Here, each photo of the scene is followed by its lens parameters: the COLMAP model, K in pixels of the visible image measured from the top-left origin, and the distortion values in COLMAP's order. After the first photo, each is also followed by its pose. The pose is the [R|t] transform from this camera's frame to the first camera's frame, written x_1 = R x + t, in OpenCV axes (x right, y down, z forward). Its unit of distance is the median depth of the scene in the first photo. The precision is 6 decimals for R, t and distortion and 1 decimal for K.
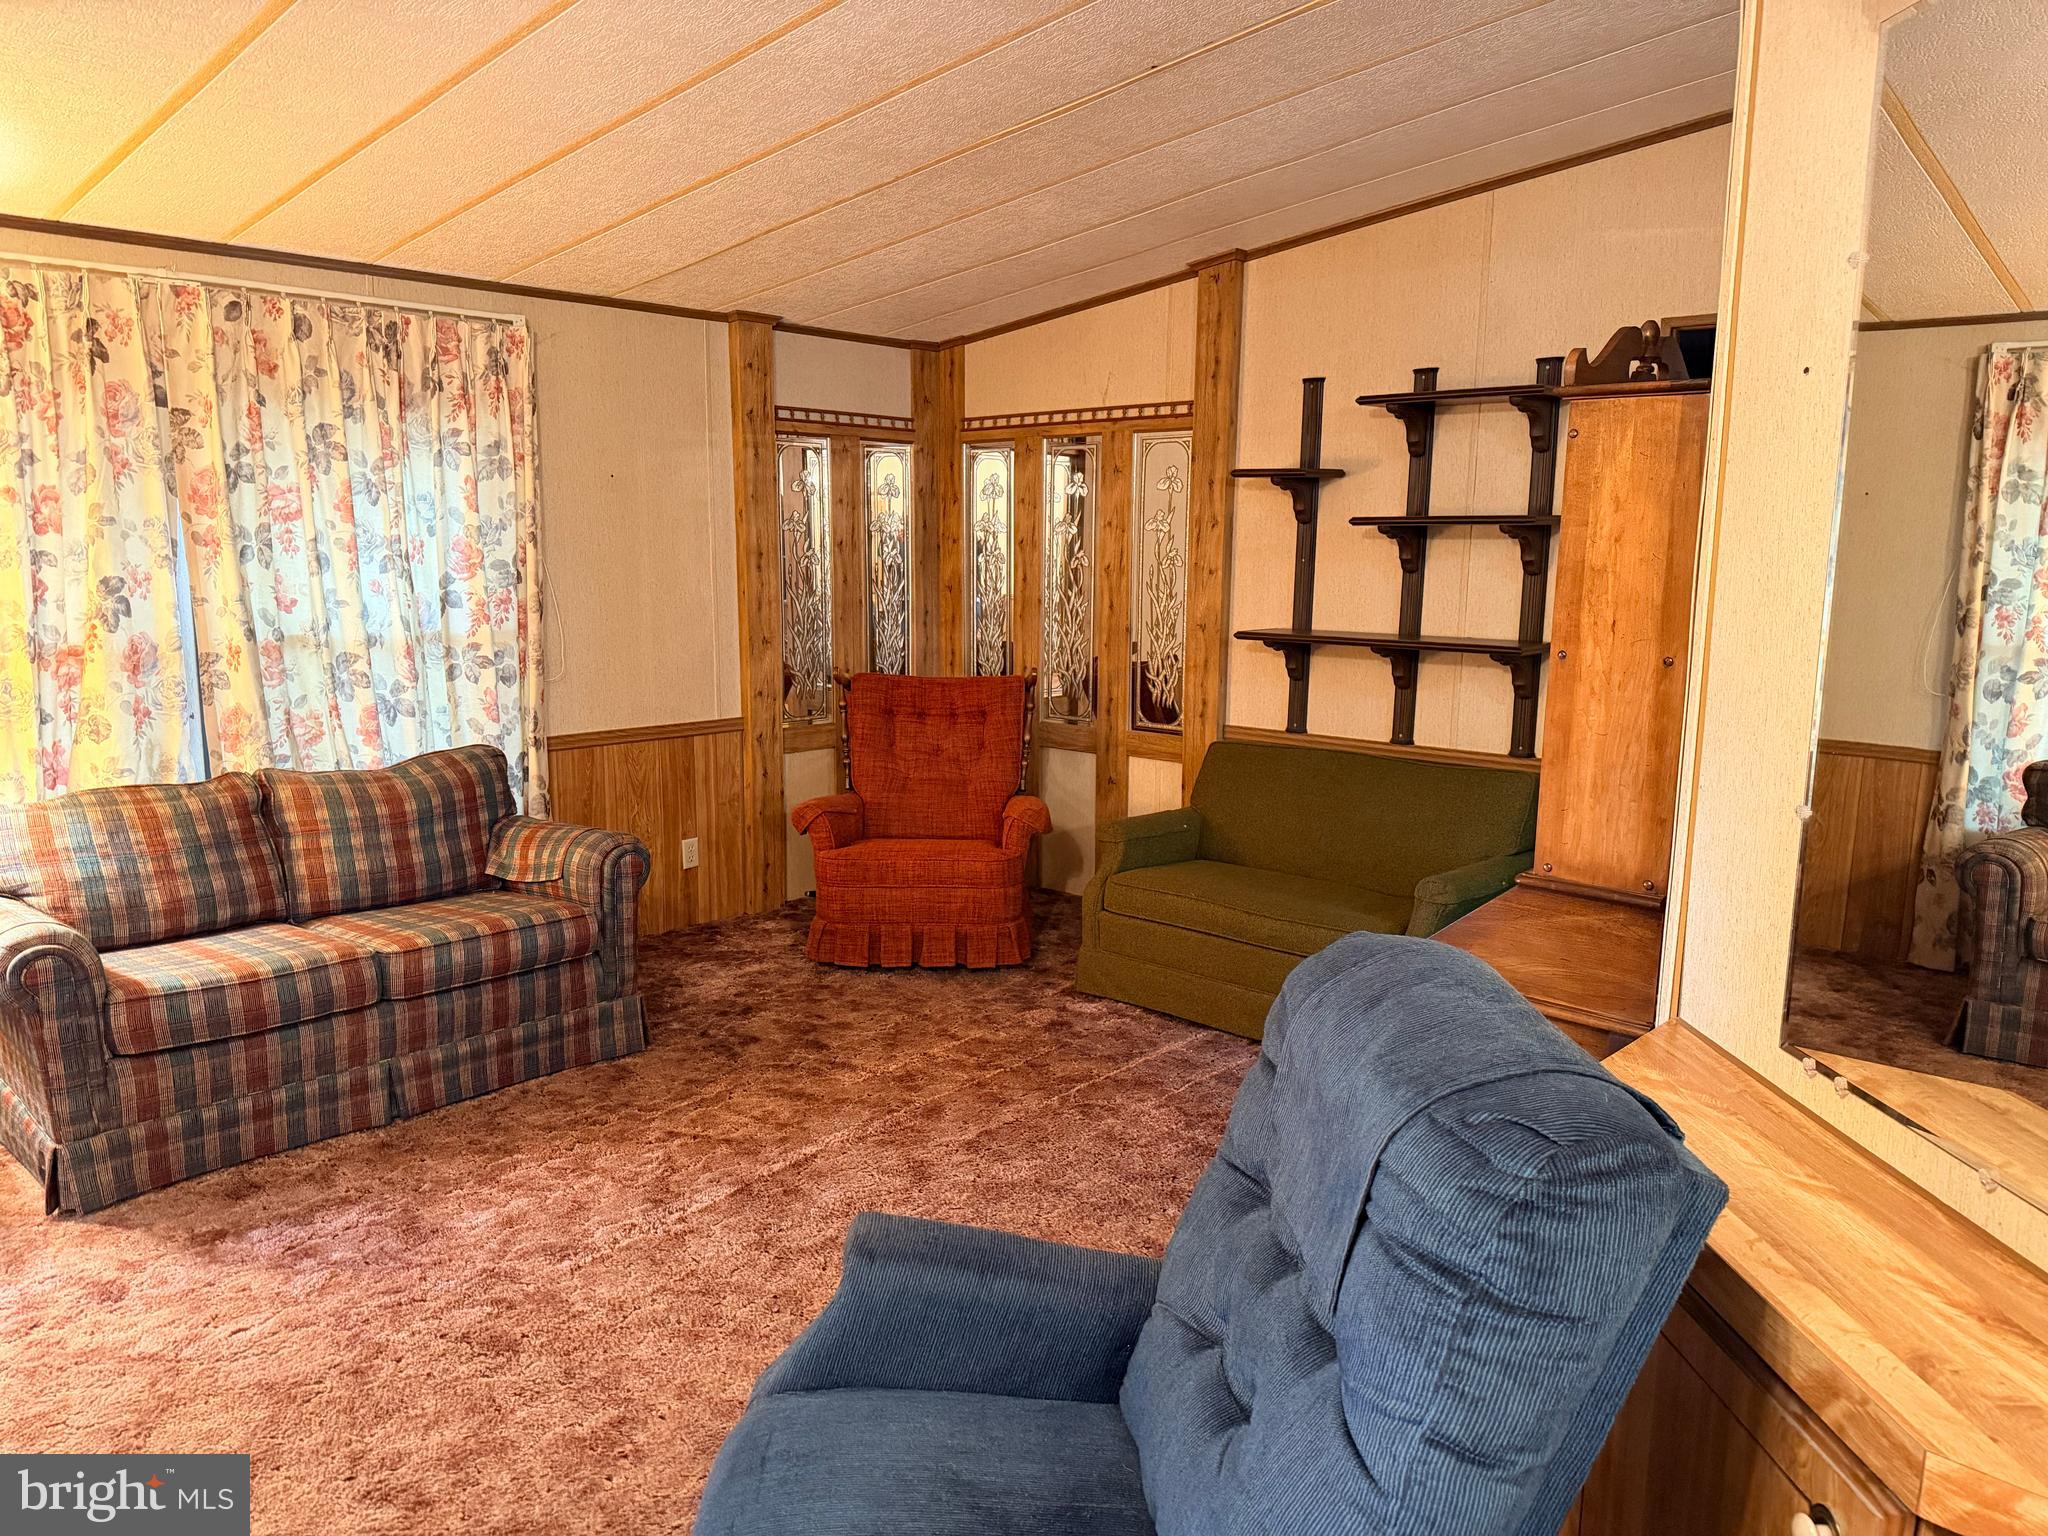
lens RADIAL K [[1408.0, 0, 1022.8], [0, 1408.0, 751.8], [0, 0, 1]] dist [0.064559, -0.077355]
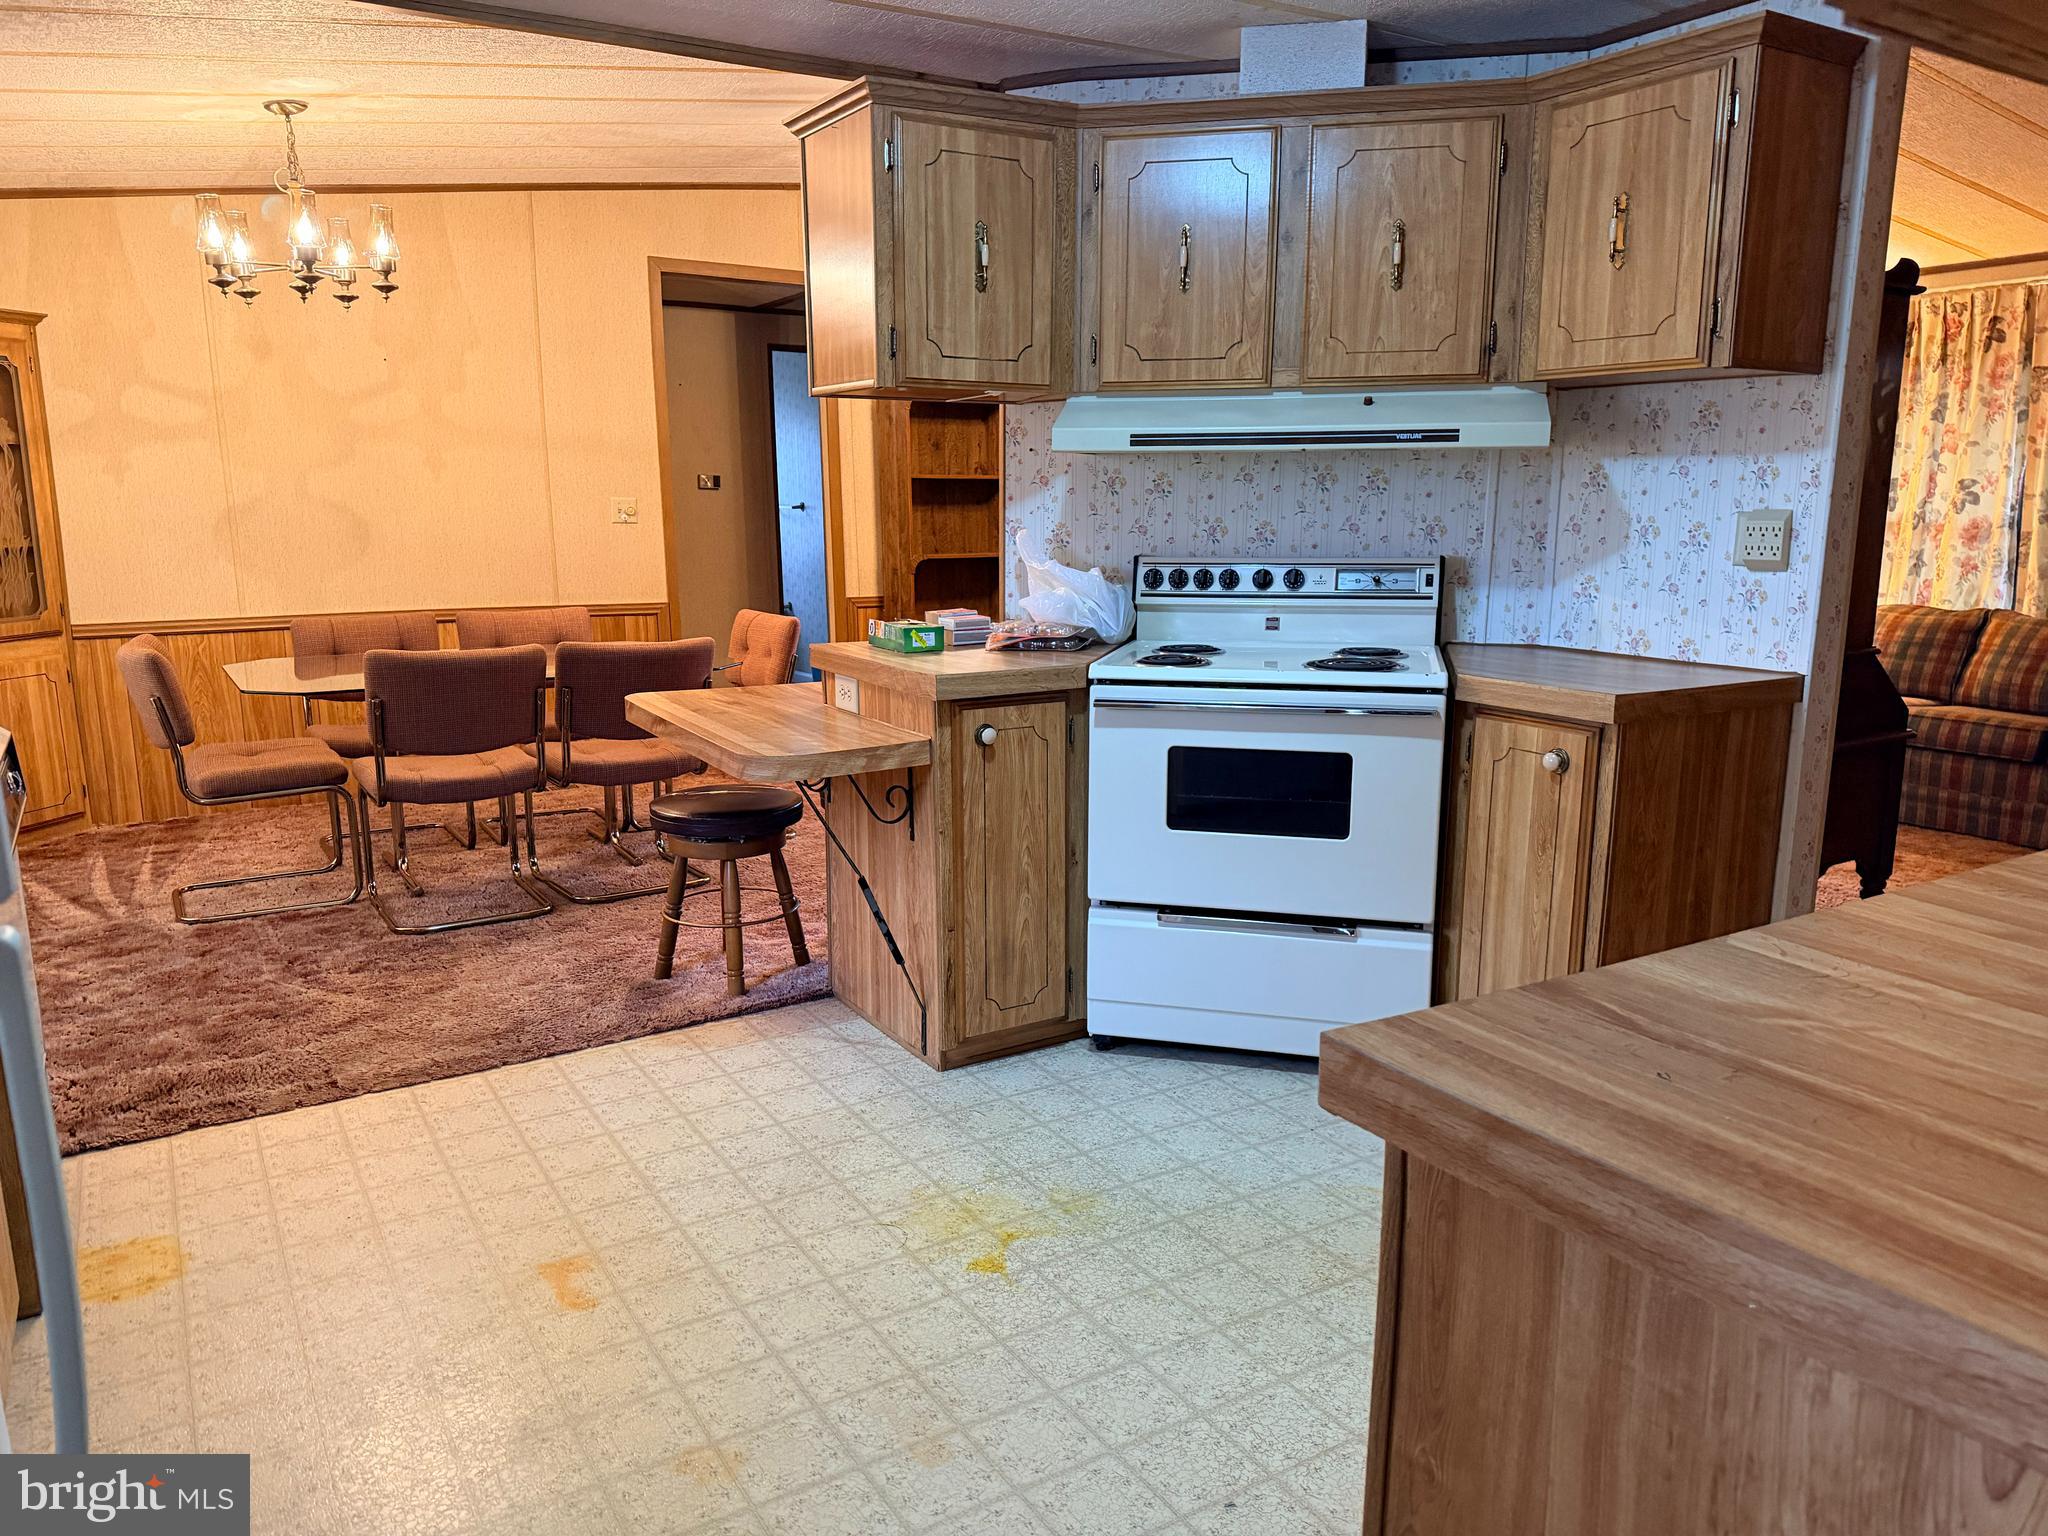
lens RADIAL K [[1416.0, 0, 1024.0], [0, 1416.0, 768.0], [0, 0, 1]] dist [0.001448, 0.002984]
pose [[-0.259844, 0.176281, -0.949424, 1.178208], [-0.146862, 0.964545, 0.219282, -0.002482], [0.954417, 0.196414, -0.224742, 0.393707]]
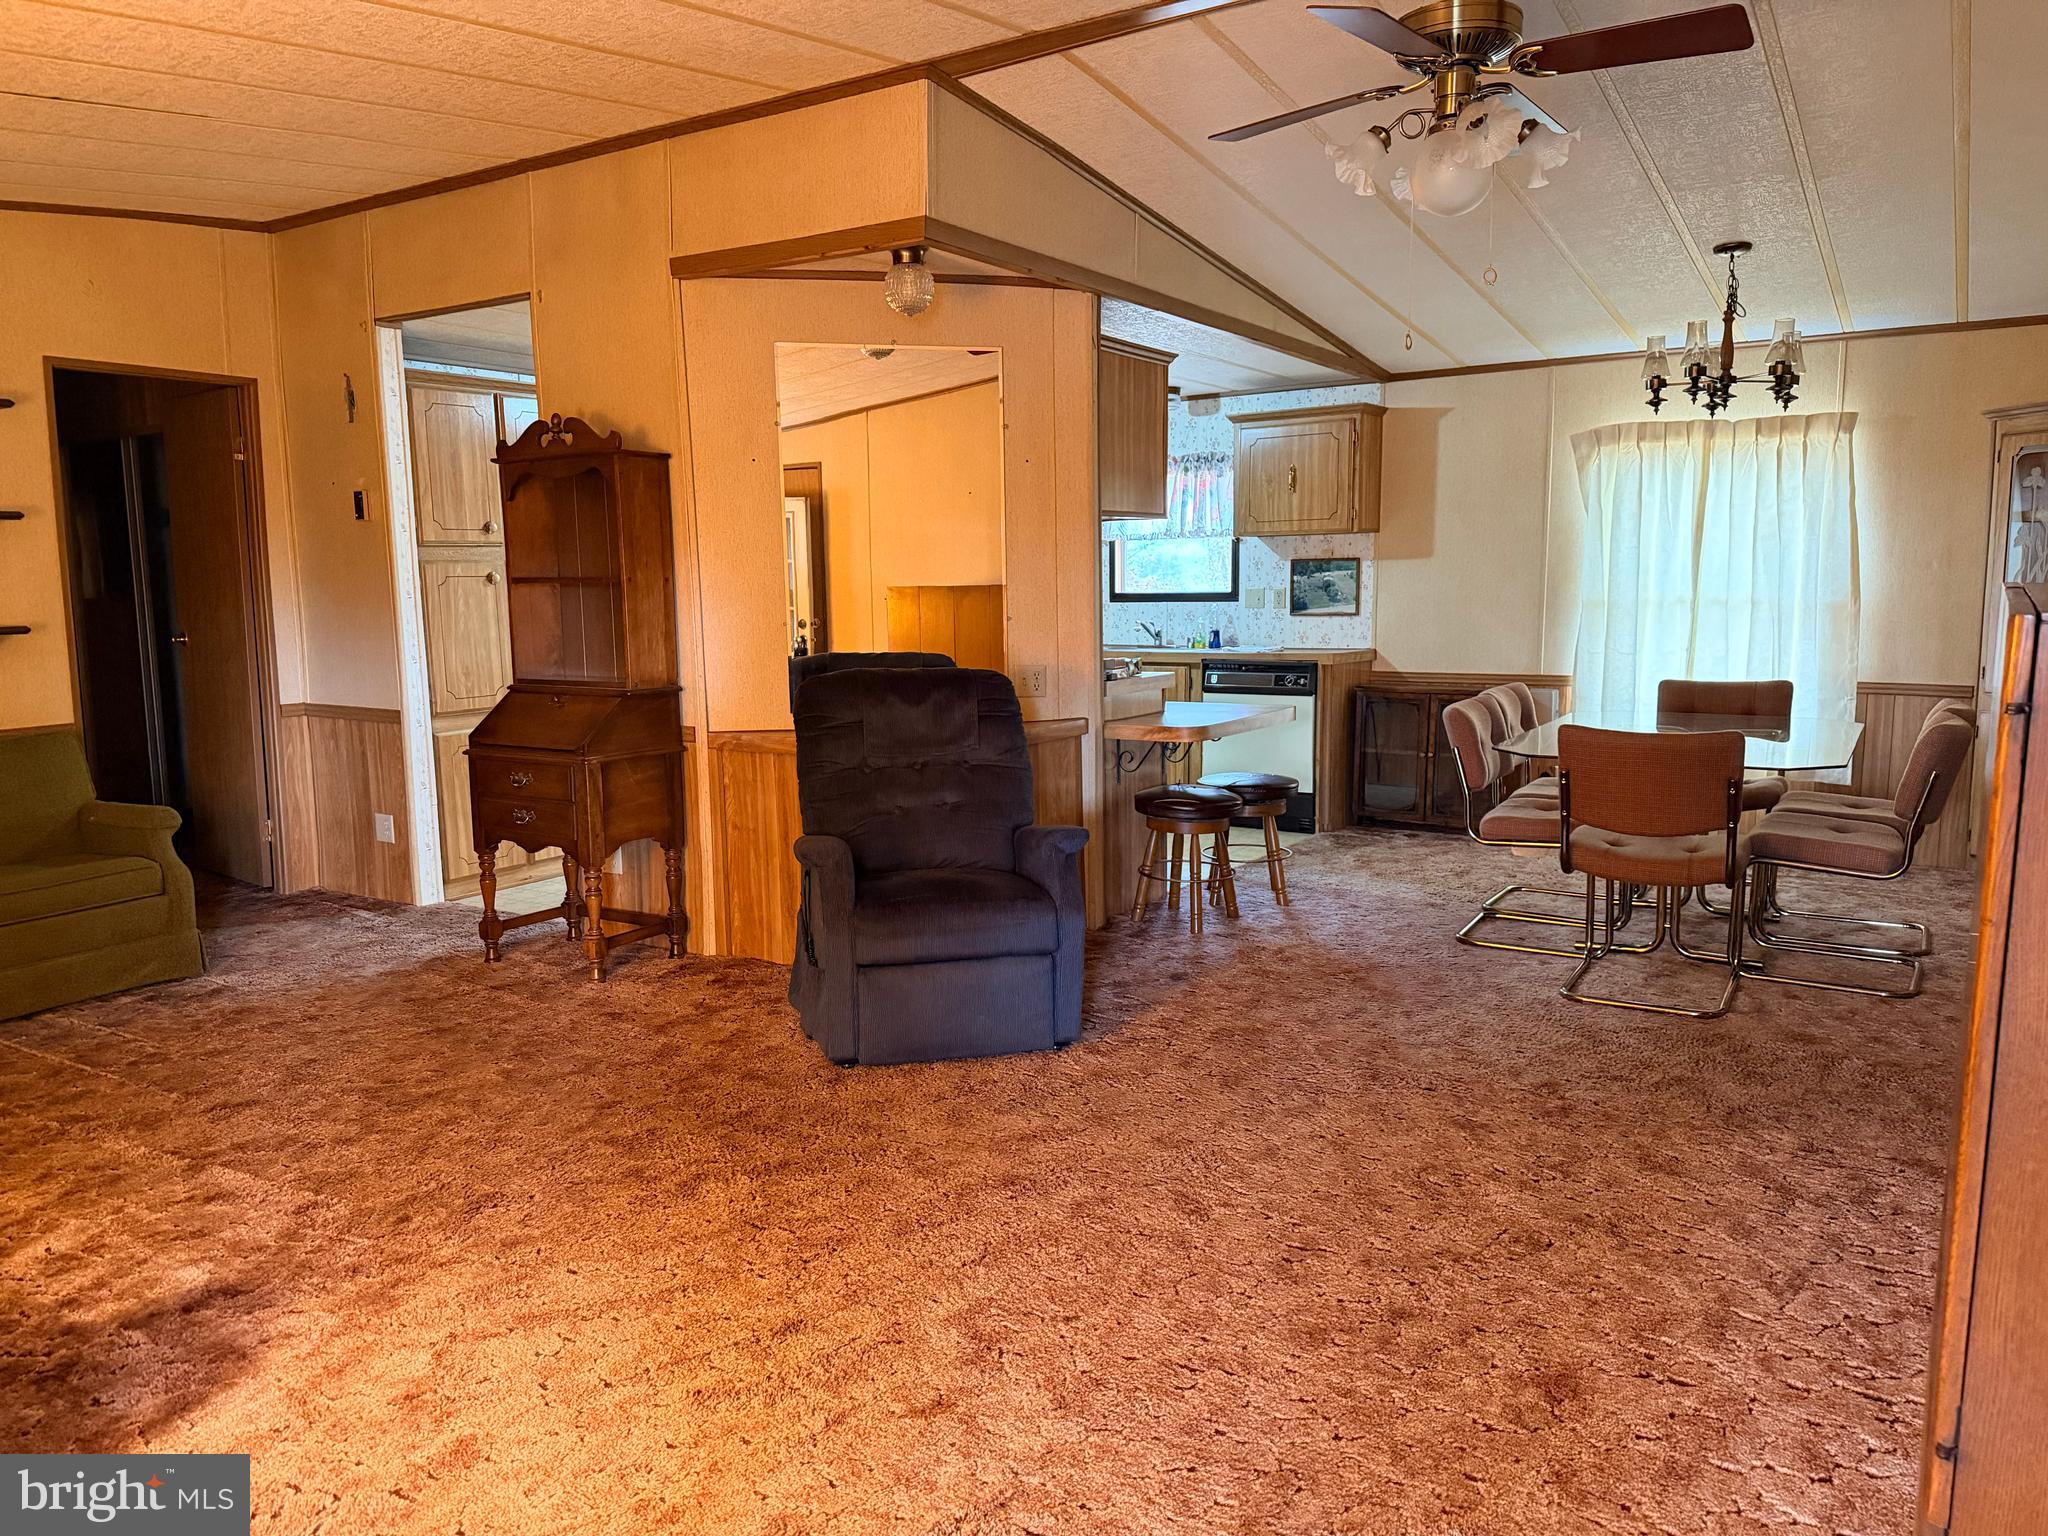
lens RADIAL K [[1408.0, 0, 1022.8], [0, 1408.0, 751.8], [0, 0, 1]] dist [0.064559, -0.077355]
pose [[-0.187451, -0.132341, 0.973318, -0.979282], [0.161798, 0.973188, 0.163484, -0.035744], [-0.968857, 0.188126, -0.161012, 0.445761]]
